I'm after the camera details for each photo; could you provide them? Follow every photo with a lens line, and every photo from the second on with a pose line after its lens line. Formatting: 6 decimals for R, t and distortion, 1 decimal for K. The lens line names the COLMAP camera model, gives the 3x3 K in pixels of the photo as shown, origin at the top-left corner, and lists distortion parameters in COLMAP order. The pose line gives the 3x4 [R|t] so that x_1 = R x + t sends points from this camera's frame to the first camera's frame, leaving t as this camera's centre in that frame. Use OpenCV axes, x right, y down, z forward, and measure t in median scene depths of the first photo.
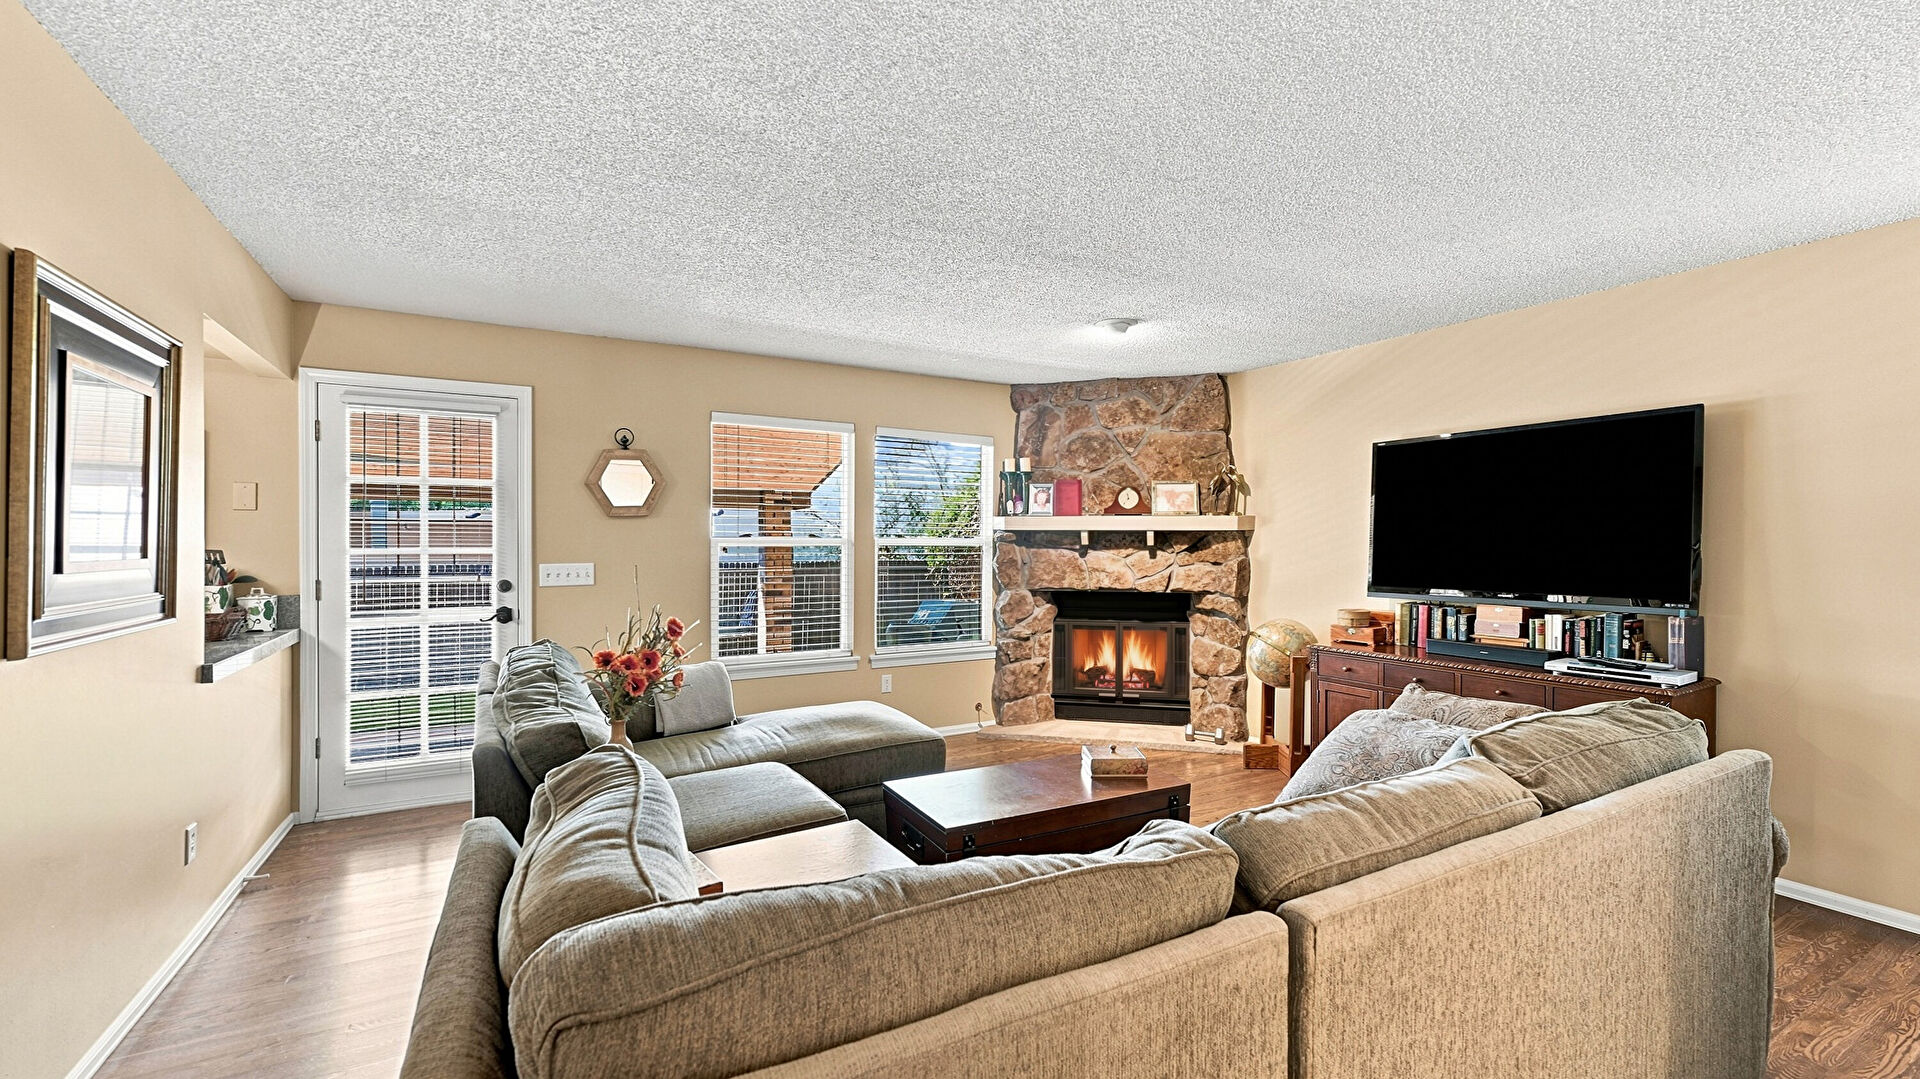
lens RADIAL K [[788.9, 0, 958.7], [0, 788.9, 542.9], [0, 0, 1]] dist [-0.001161, -0.000433]
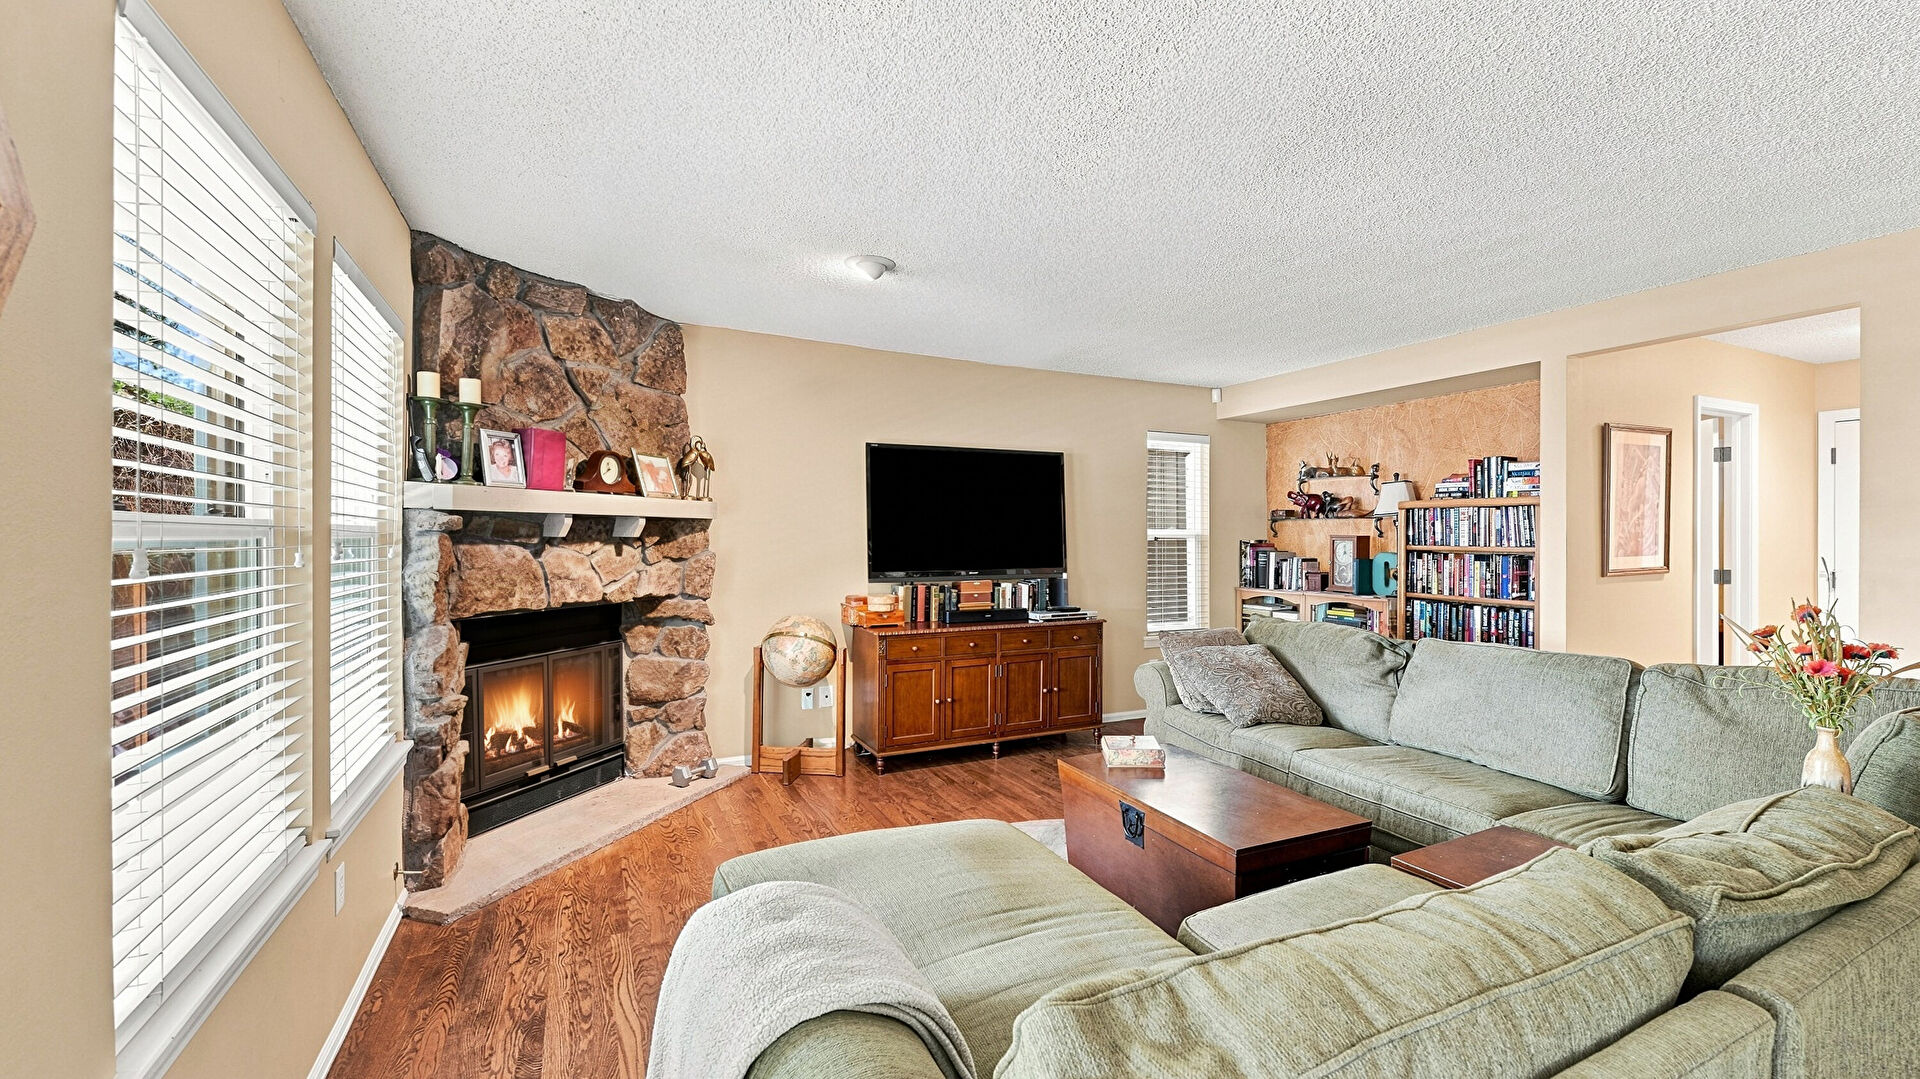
lens RADIAL K [[788.9, 0, 954.1], [0, 788.9, 532.8], [0, 0, 1]] dist [-0.001161, -0.000433]
pose [[0.062807, 0.001286, 0.998025, -0.448847], [0.004166, 0.999990, -0.001551, 0.001110], [-0.998017, 0.004255, 0.062801, 0.645666]]
